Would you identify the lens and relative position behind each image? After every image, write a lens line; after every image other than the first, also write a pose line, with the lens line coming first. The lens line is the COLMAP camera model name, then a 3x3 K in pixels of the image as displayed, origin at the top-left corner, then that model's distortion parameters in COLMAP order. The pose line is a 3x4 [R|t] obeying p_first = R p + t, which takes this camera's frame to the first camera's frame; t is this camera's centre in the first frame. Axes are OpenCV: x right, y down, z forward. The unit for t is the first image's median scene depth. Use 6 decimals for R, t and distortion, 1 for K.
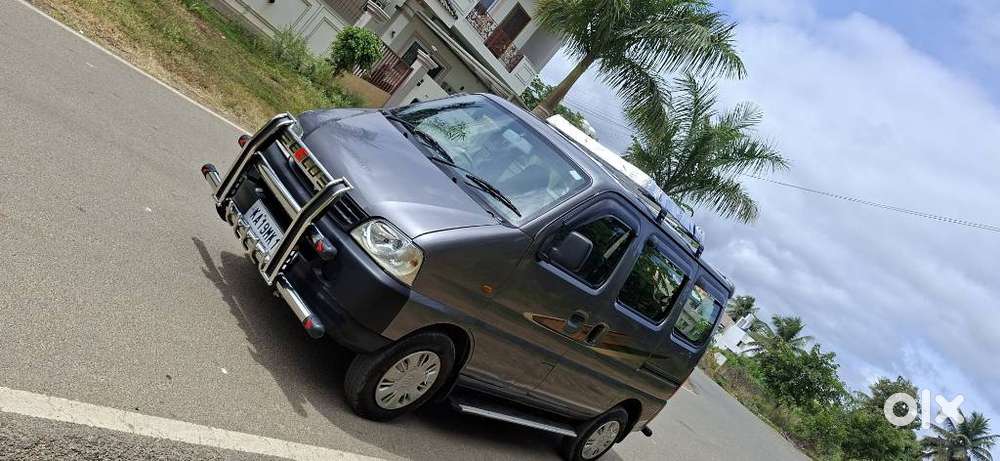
lens RADIAL K [[767.4, 0, 502.5], [0, 767.4, 223.4], [0, 0, 1]] dist [0.108459, -0.158635]
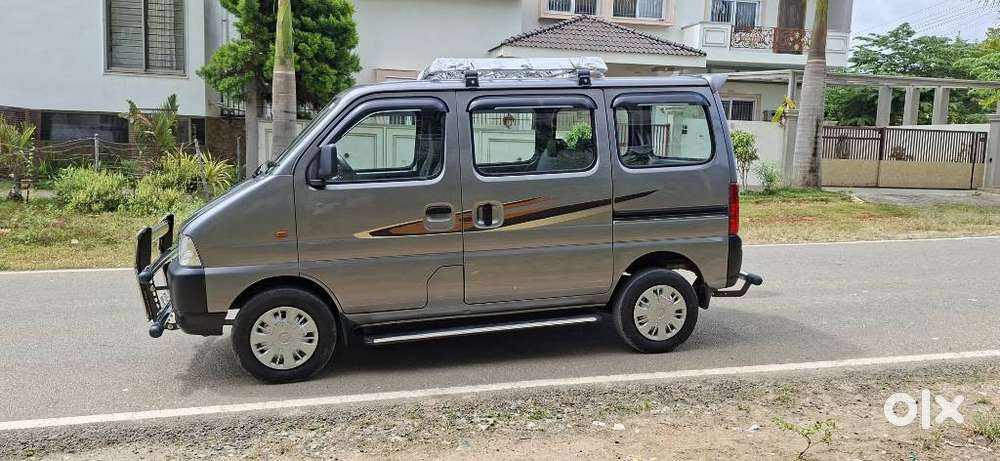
lens RADIAL K [[767.4, 0, 502.5], [0, 767.4, 223.4], [0, 0, 1]] dist [0.108459, -0.158635]
pose [[0.619798, -0.583846, -0.524380, 0.593580], [0.465722, 0.811467, -0.353022, 0.469895], [0.631627, -0.025413, 0.774855, 0.232322]]
